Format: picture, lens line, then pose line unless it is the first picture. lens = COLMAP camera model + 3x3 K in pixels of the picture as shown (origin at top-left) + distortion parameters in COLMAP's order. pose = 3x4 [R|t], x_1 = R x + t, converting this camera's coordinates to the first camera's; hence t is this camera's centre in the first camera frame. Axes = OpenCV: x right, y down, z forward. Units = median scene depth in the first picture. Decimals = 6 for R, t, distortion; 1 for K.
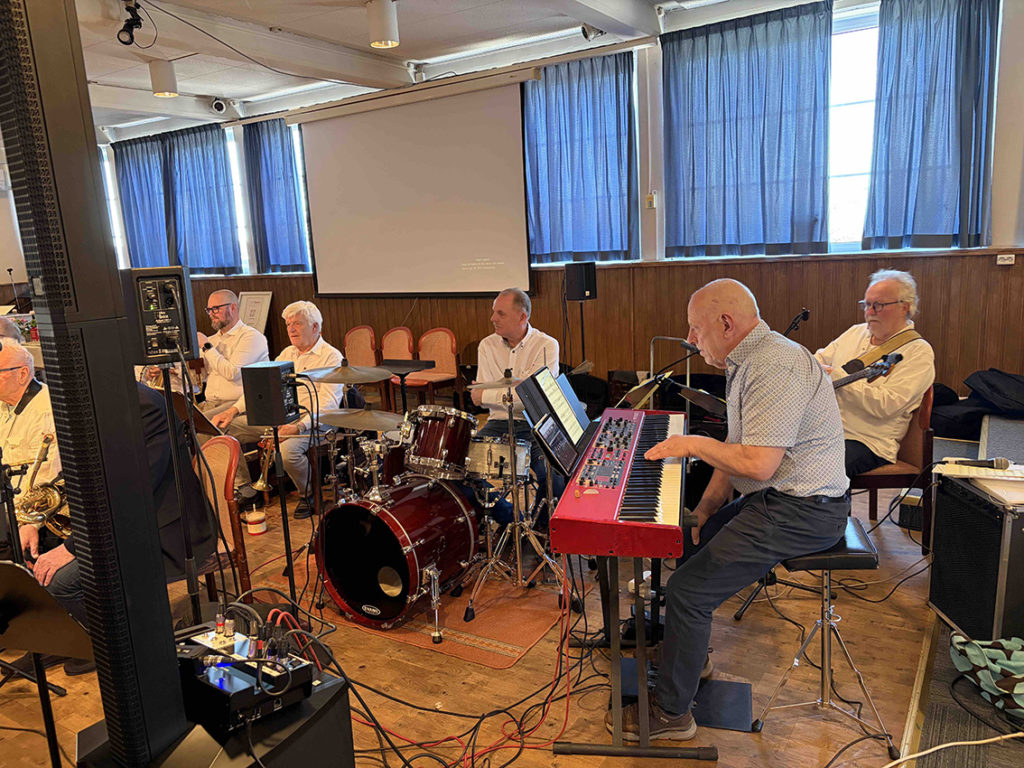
lens RADIAL K [[776.0, 0, 513.6], [0, 776.0, 396.2], [0, 0, 1]] dist [0.009061, -0.002303]
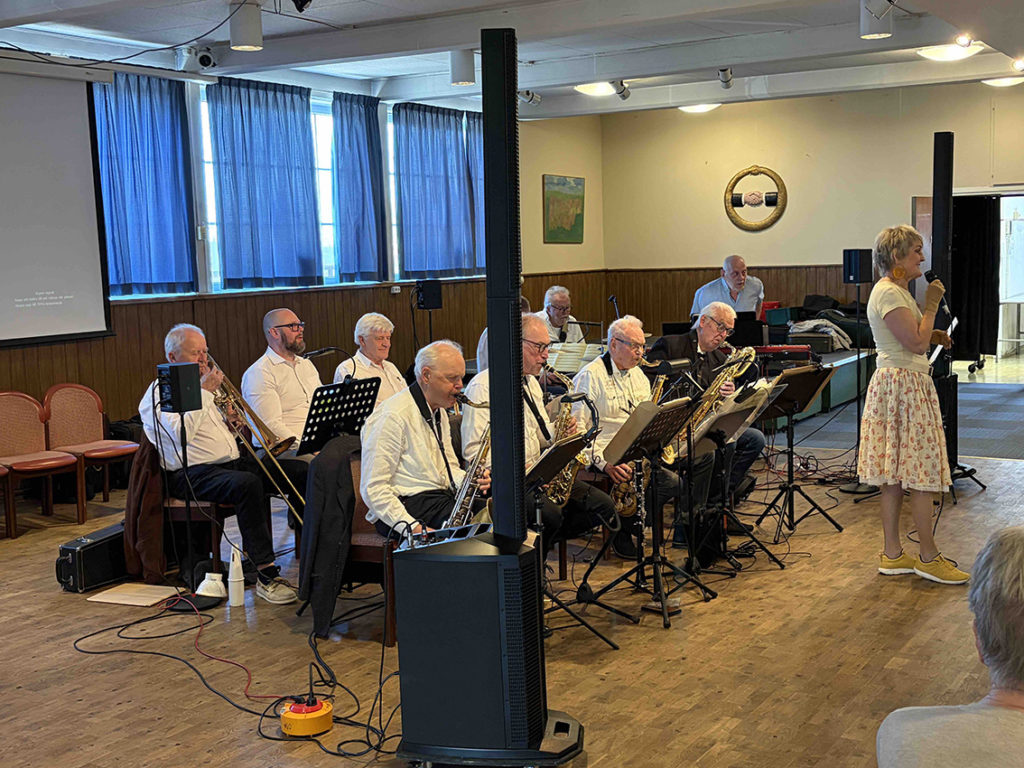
lens RADIAL K [[1299.2, 0, 512.0], [0, 1299.2, 384.0], [0, 0, 1]] dist [-0.005975, -0.018830]
pose [[0.007543, -0.048084, 0.998815, -1.406422], [0.223527, 0.973650, 0.045185, -0.051182], [-0.974669, 0.222921, 0.018093, 0.613850]]
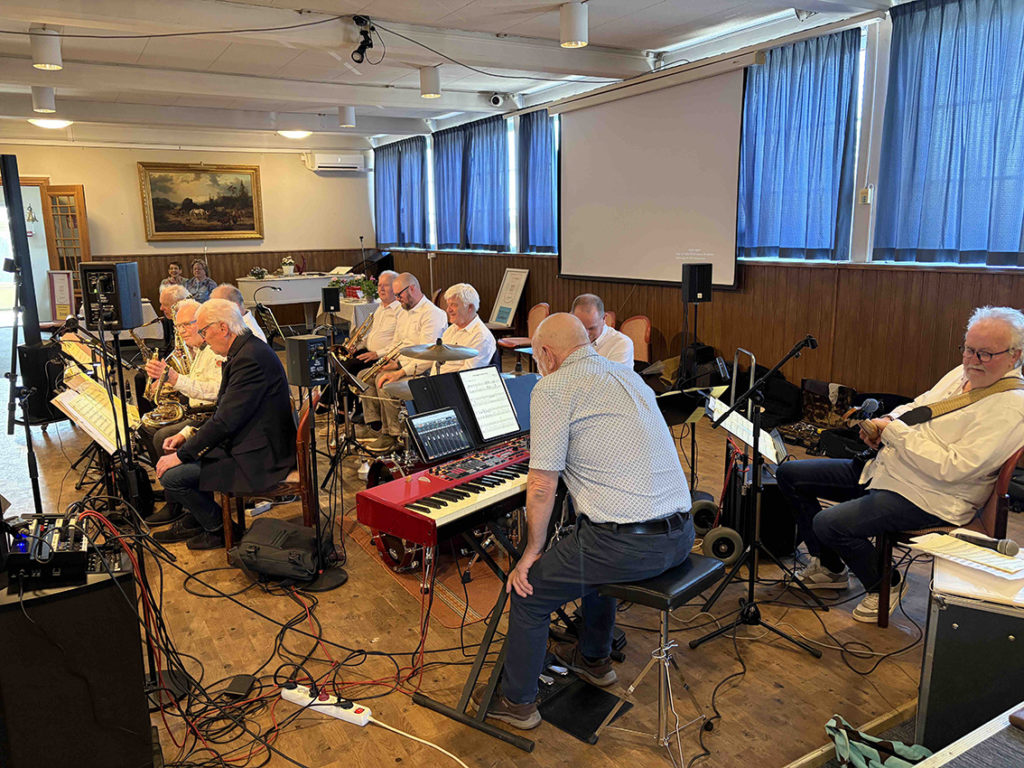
lens RADIAL K [[784.4, 0, 512.0], [0, 784.4, 384.0], [0, 0, 1]] dist [0.082859, -0.100169]
pose [[0.884407, 0.127240, -0.449037, 0.246051], [-0.120438, 0.991753, 0.043816, -0.027303], [0.450909, 0.015329, 0.892438, 0.006536]]
